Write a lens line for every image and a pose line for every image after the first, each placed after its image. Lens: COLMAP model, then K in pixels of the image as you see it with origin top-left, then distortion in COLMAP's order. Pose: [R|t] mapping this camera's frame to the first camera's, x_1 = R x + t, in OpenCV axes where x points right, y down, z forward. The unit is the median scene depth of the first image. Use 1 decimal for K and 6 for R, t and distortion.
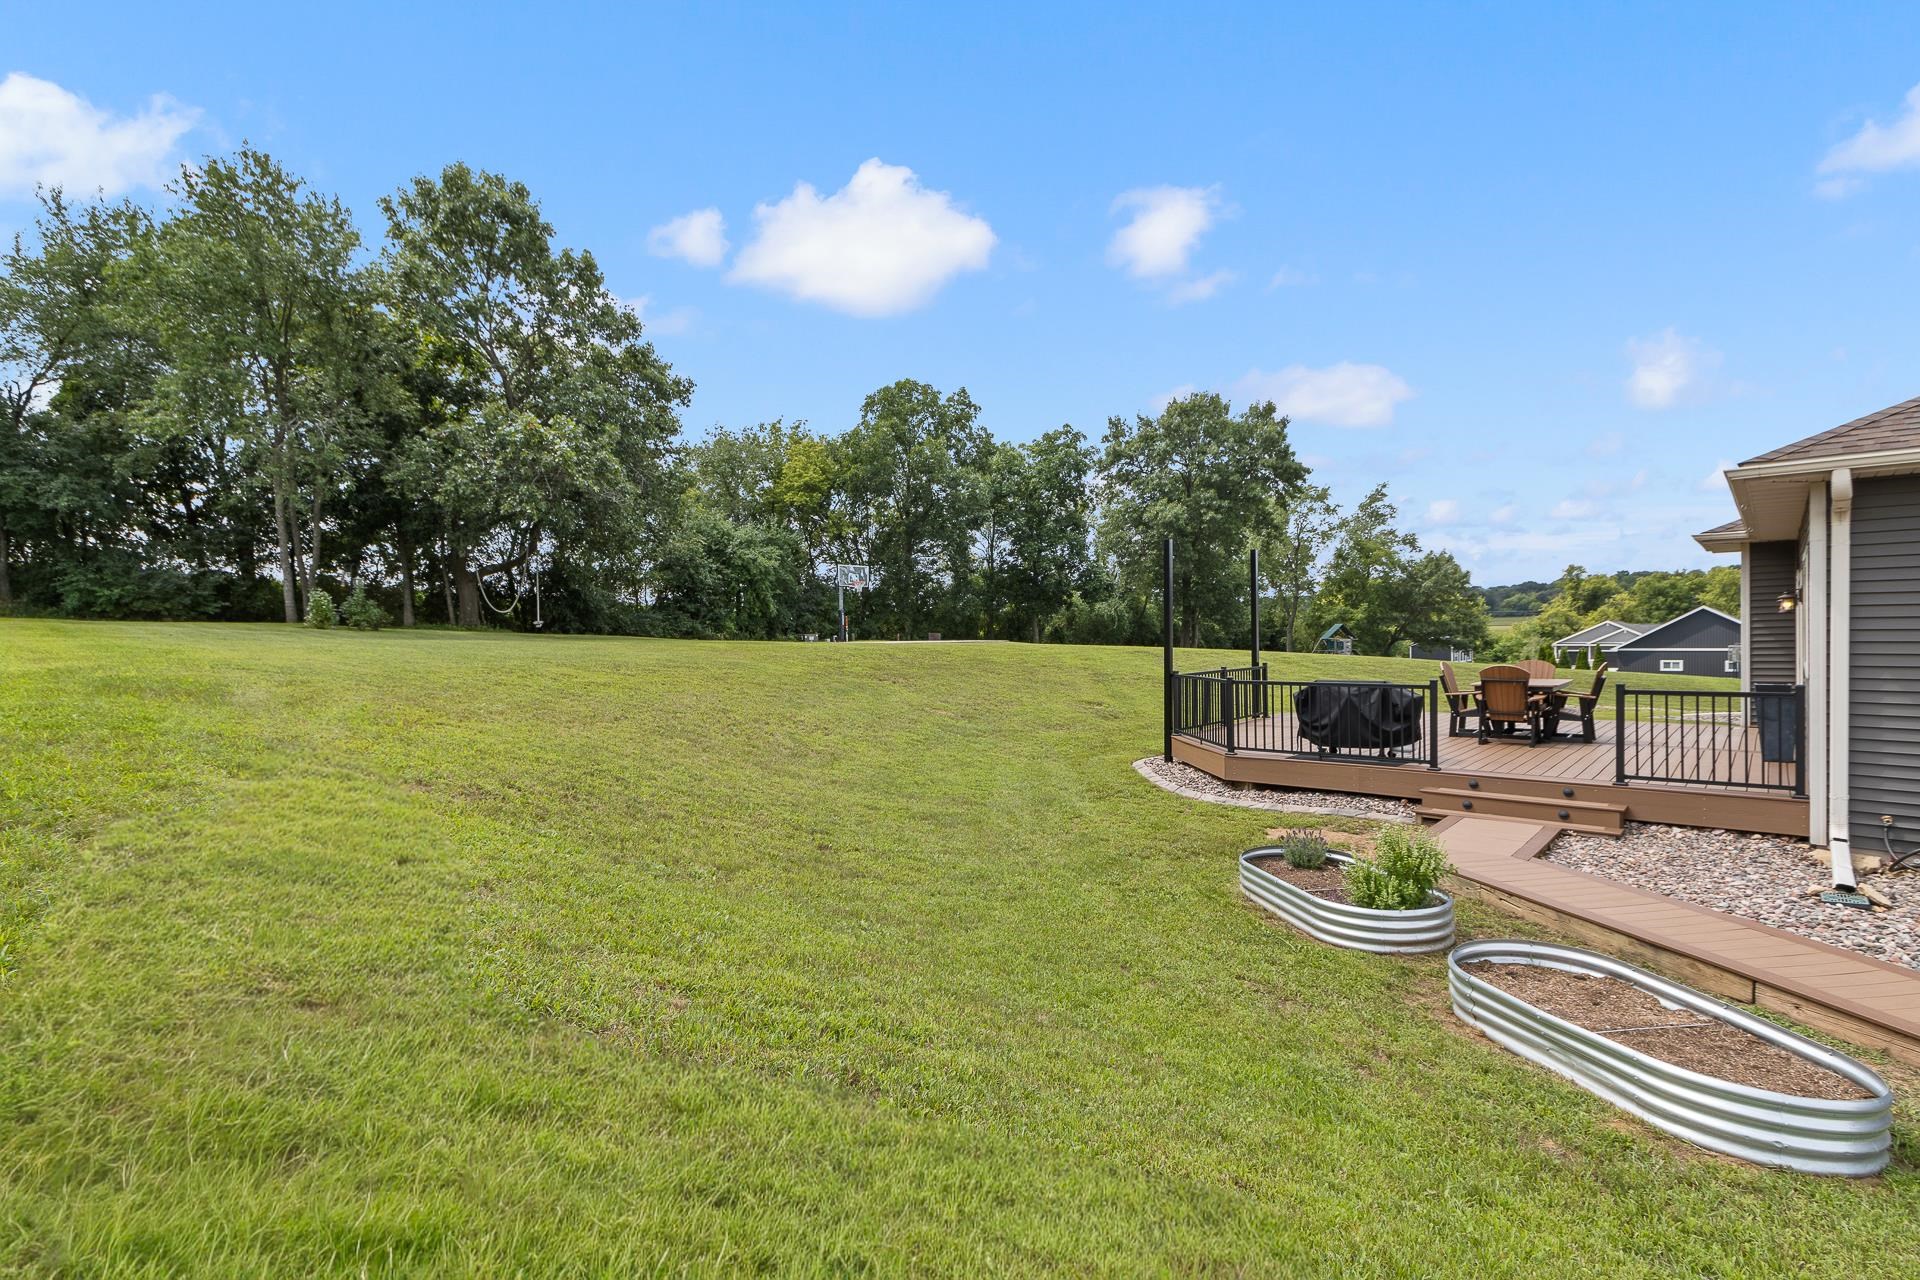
lens RADIAL K [[911.1, 0, 960.0], [0, 911.1, 640.0], [0, 0, 1]] dist [0.000549, -0.000539]
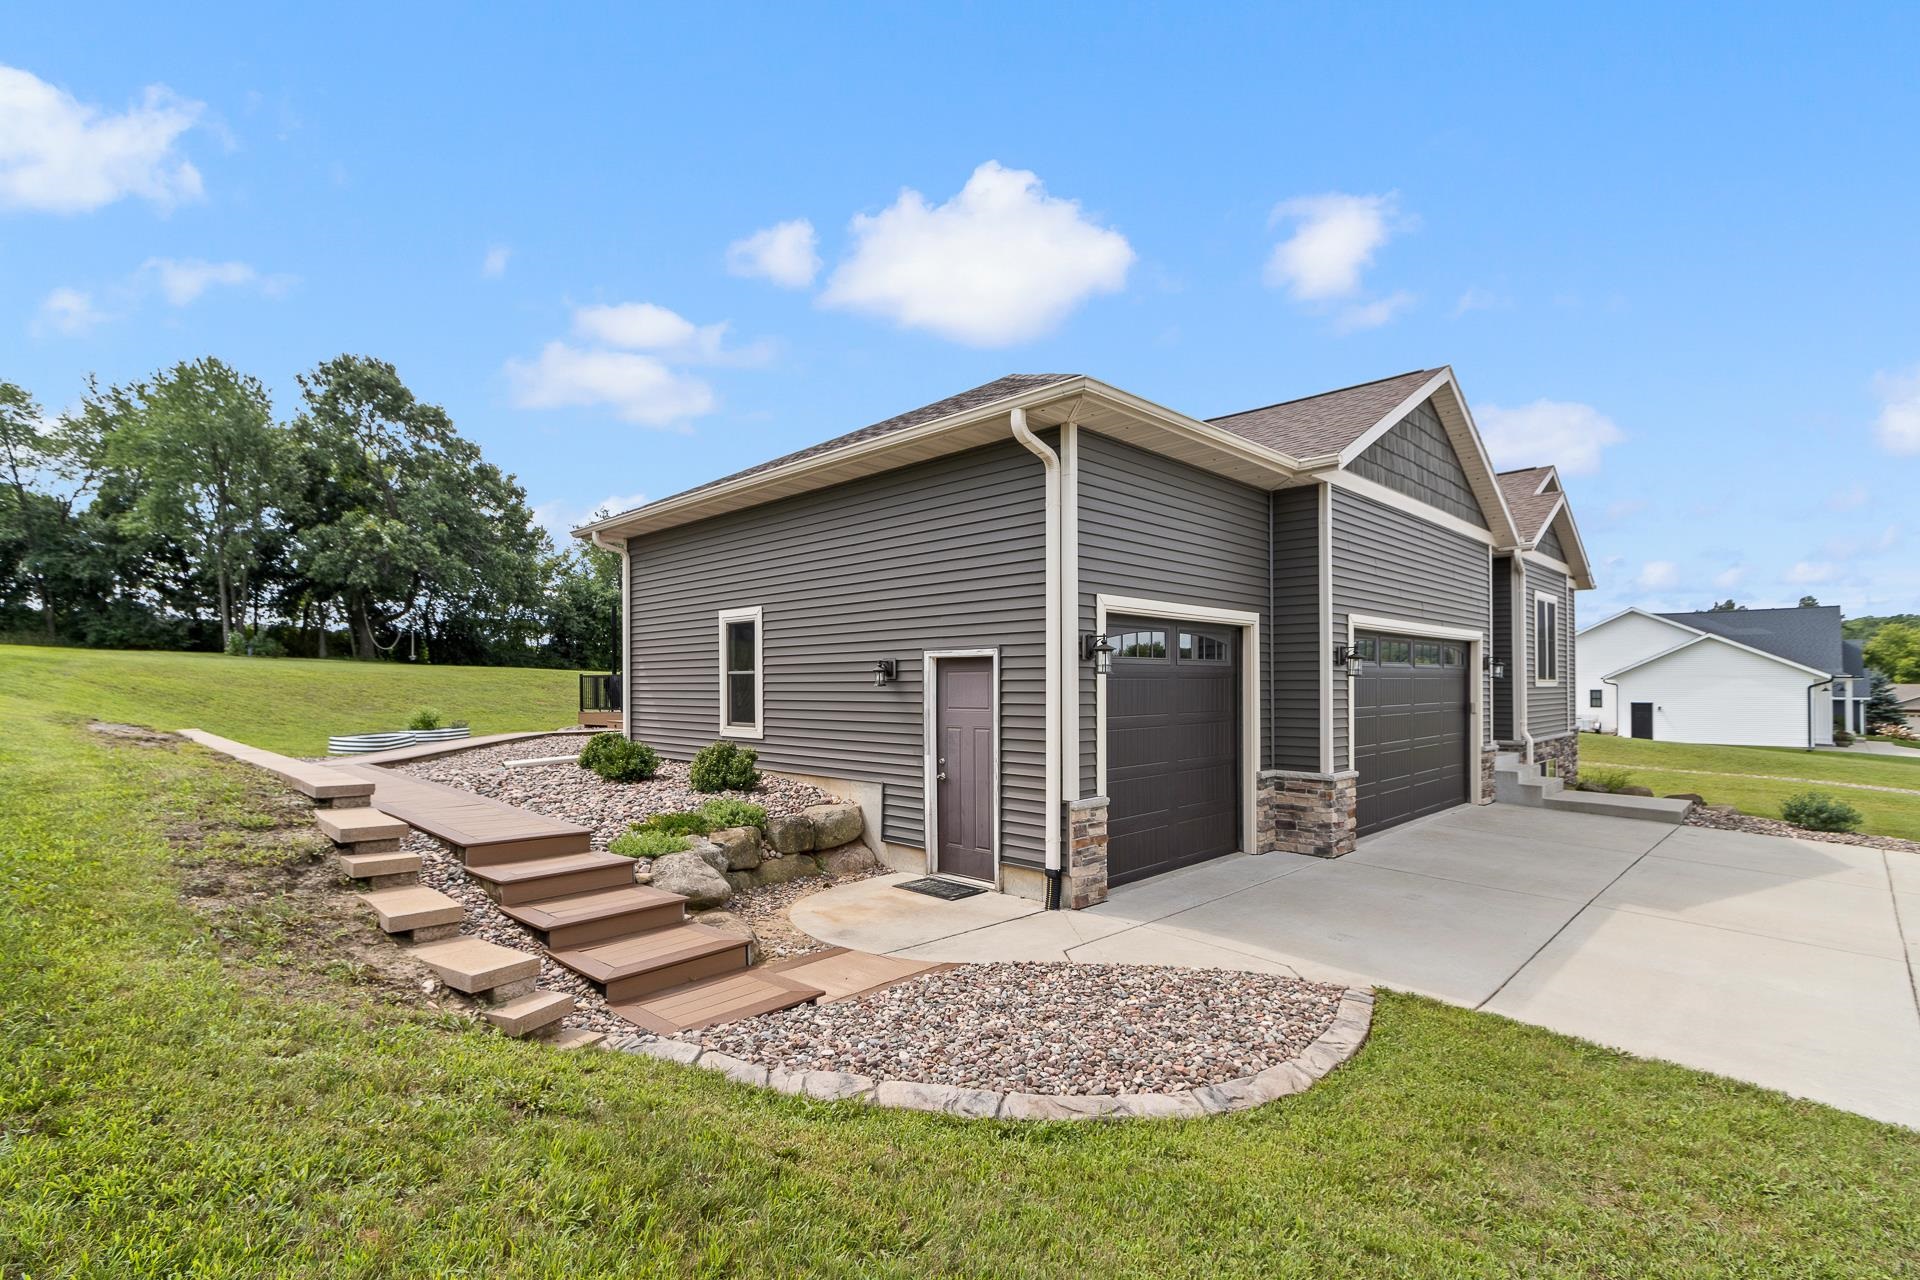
lens RADIAL K [[892.5, 0, 953.0], [0, 892.5, 671.2], [0, 0, 1]] dist [0.002542, 0.000192]
pose [[0.998079, 0.012078, -0.060757, 0.311783], [-0.013500, 0.999643, -0.023046, 0.016060], [0.060457, 0.023822, 0.997886, -0.230302]]
